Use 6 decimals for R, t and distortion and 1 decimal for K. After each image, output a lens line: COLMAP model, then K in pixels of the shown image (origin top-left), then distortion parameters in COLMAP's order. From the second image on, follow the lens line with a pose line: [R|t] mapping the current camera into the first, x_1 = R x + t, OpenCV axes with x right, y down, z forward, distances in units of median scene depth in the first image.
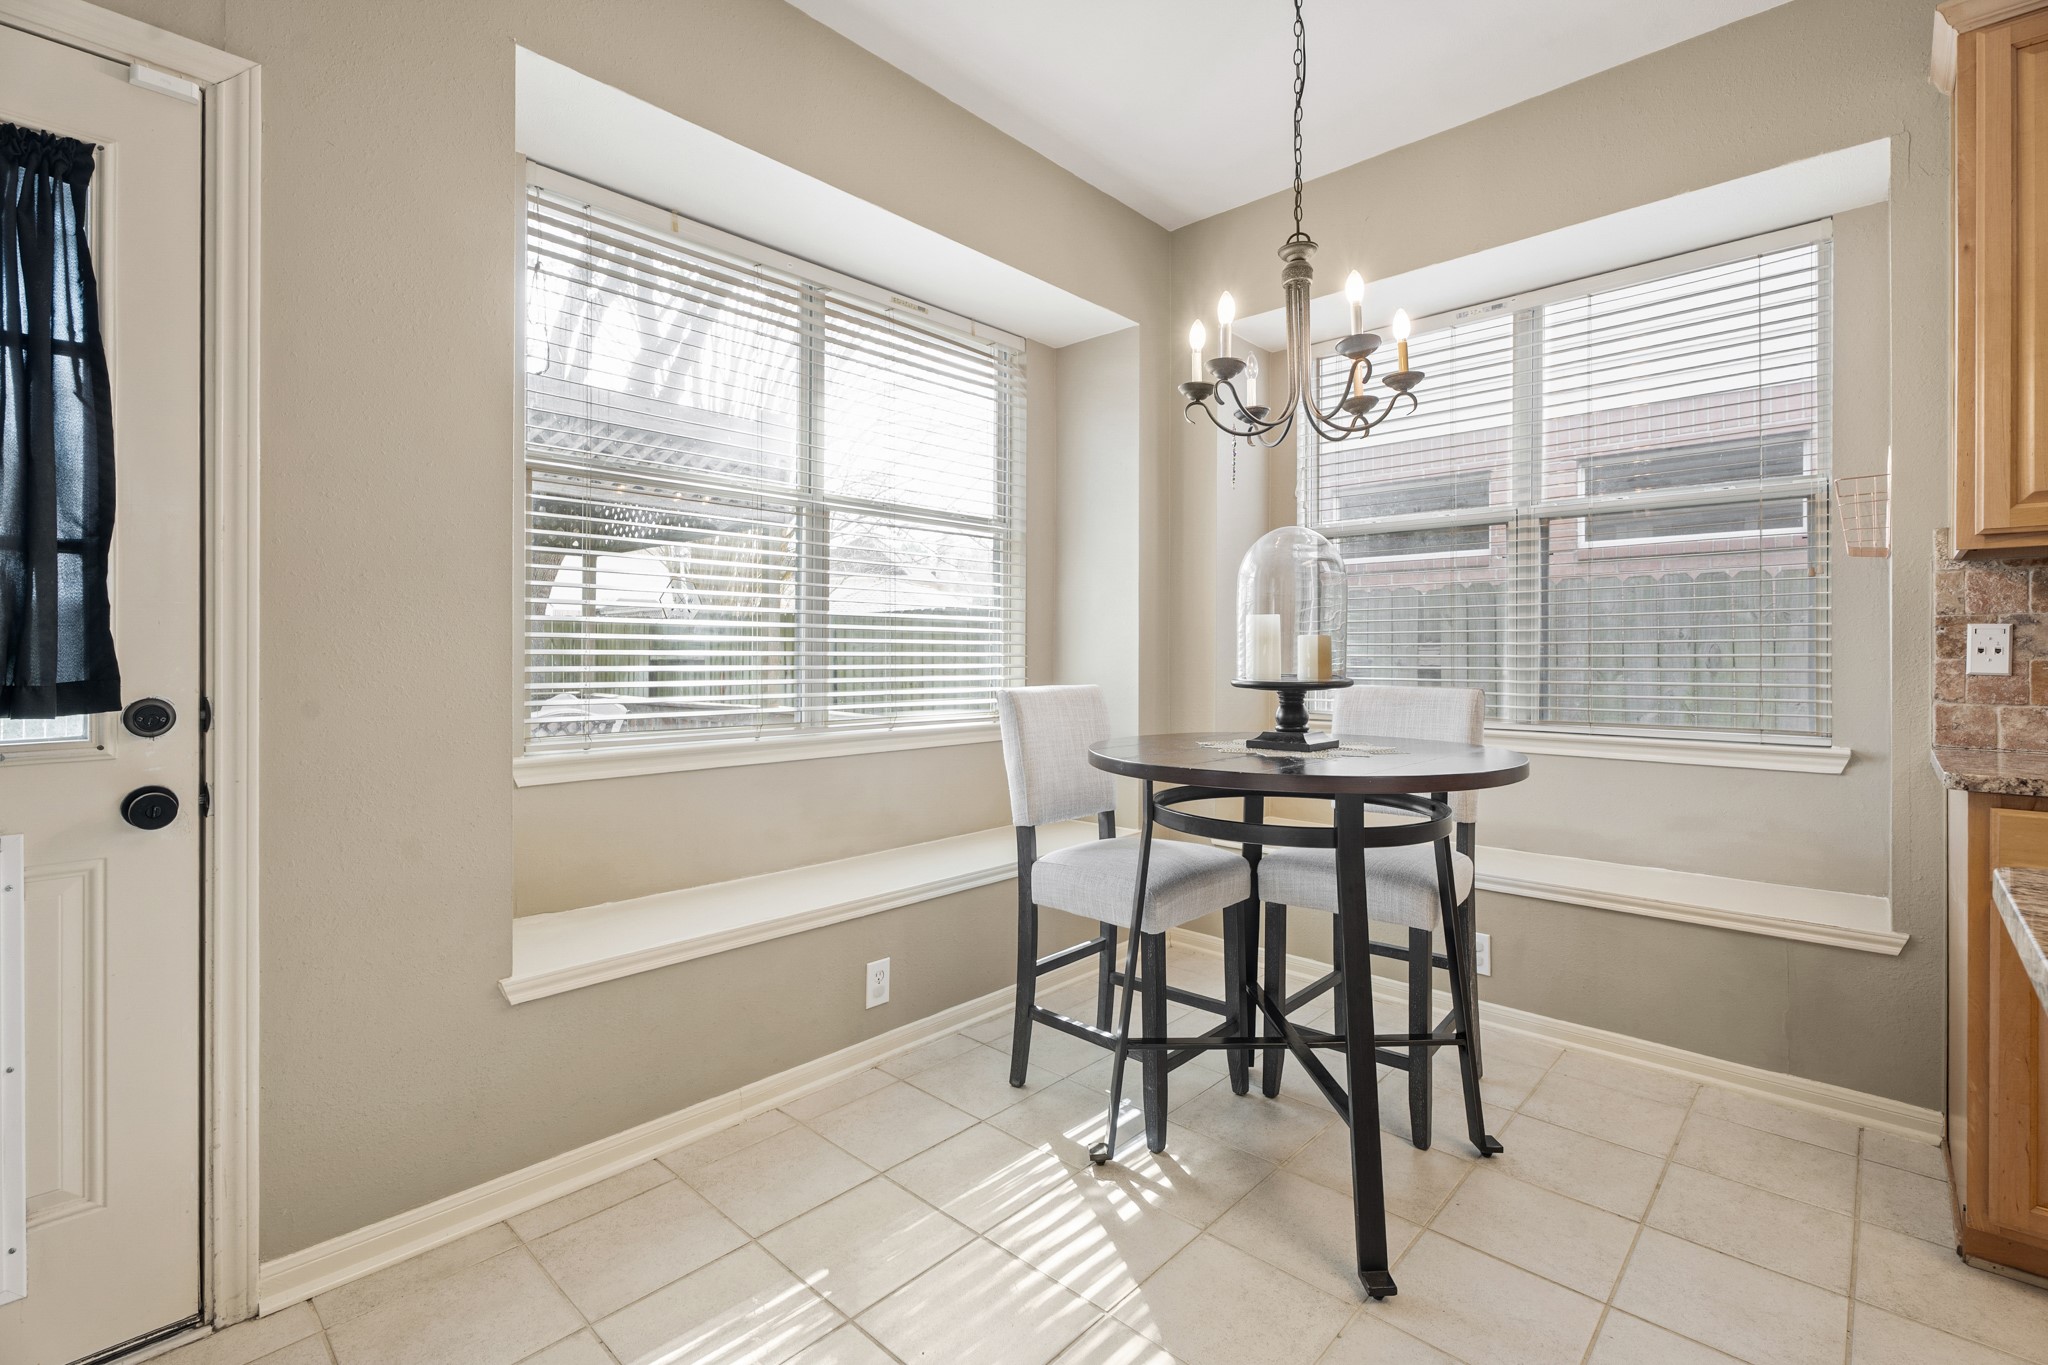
lens RADIAL K [[915.1, 0, 1006.0], [0, 915.1, 647.4], [0, 0, 1]] dist [-0.001874, -0.000061]
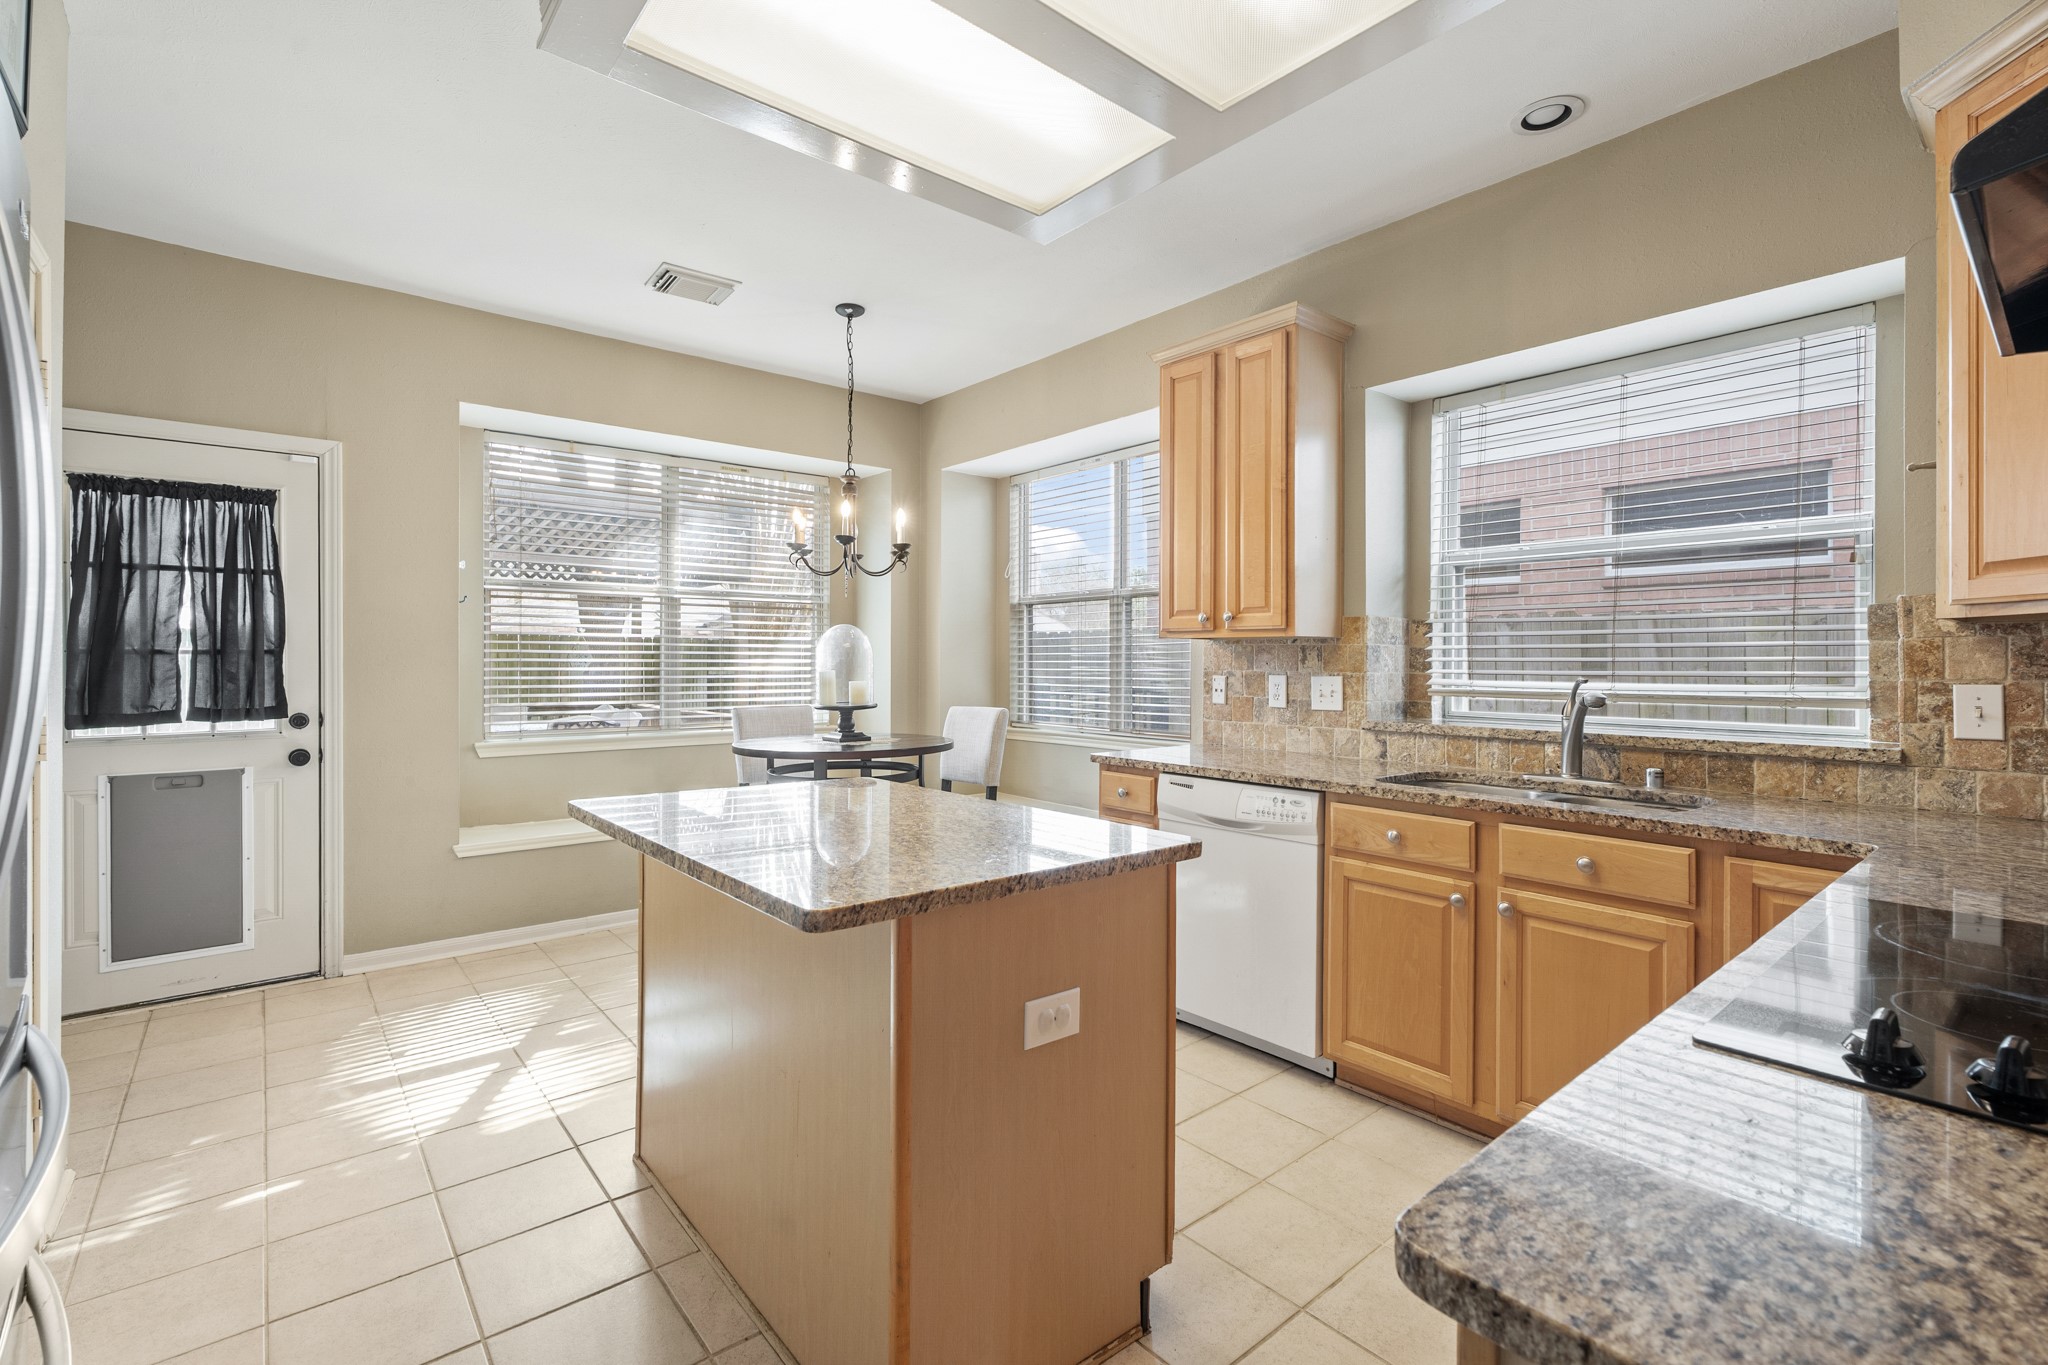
lens RADIAL K [[915.1, 0, 1017.3], [0, 915.1, 658.6], [0, 0, 1]] dist [-0.001874, -0.000061]
pose [[0.992749, -0.001430, -0.120196, 0.918093], [0.001860, 0.999992, 0.003461, -0.068278], [0.120190, -0.003659, 0.992744, -0.867847]]
